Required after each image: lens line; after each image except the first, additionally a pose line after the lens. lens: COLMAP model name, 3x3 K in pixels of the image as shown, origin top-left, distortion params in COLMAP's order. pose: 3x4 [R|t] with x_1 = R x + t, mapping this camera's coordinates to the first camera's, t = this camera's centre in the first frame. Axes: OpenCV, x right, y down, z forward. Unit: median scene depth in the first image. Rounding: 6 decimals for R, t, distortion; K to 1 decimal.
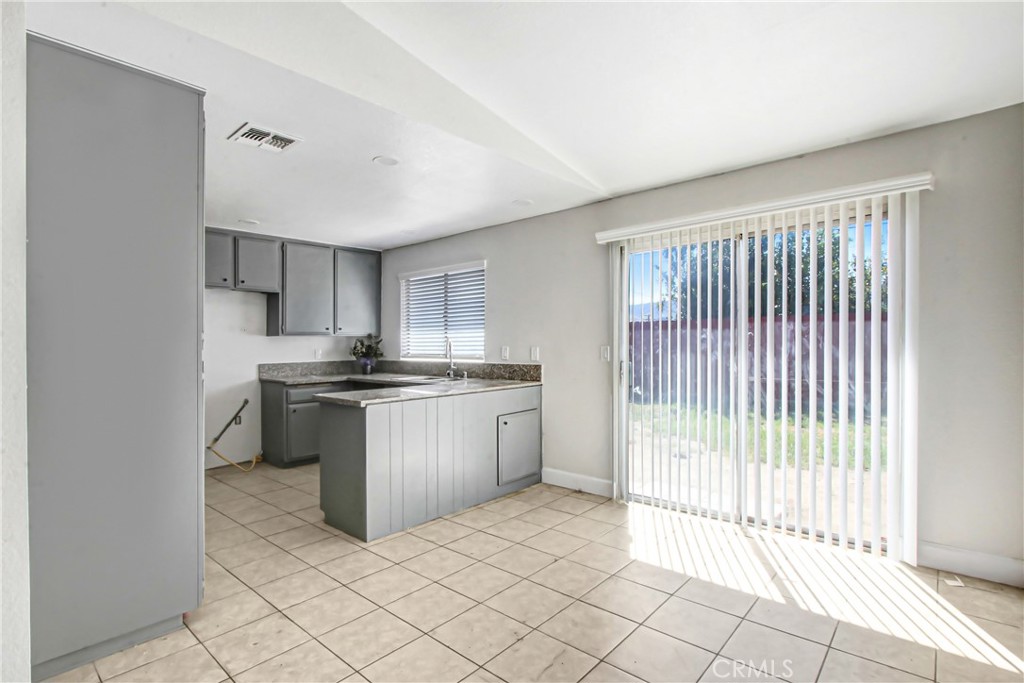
lens RADIAL K [[501.2, 0, 512.0], [0, 501.2, 341.5], [0, 0, 1]] dist [-0.002718, 0.000067]
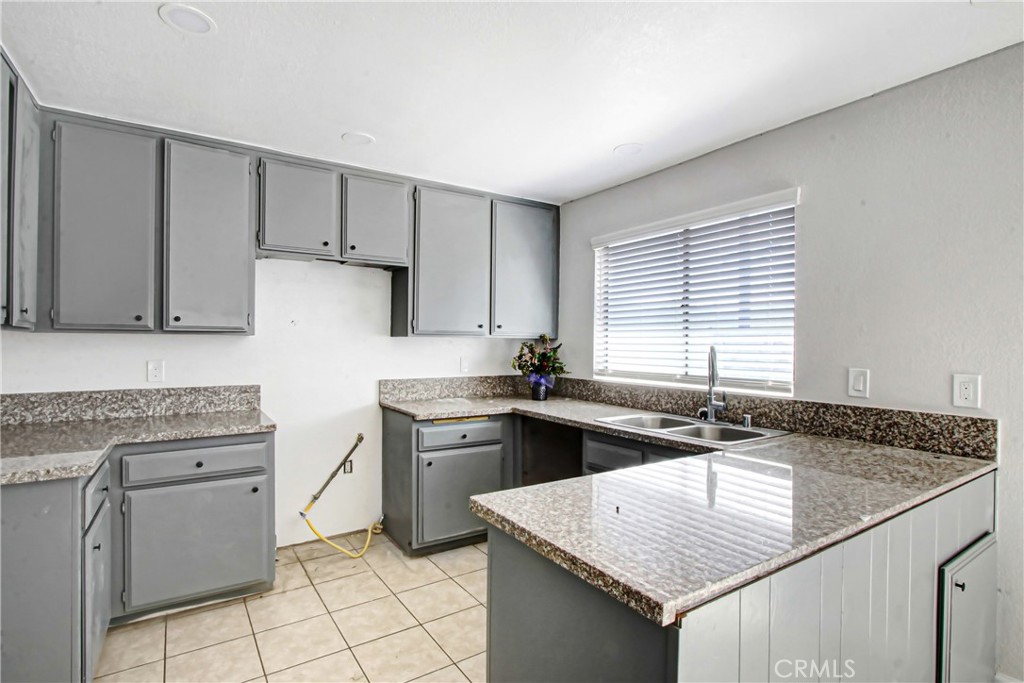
lens RADIAL K [[501.2, 0, 512.0], [0, 501.2, 341.5], [0, 0, 1]] dist [-0.002718, 0.000067]
pose [[0.968898, 0.015482, -0.246976, -0.179558], [-0.014657, 0.999879, 0.005179, -0.010405], [0.247026, -0.001398, 0.969008, 0.413534]]
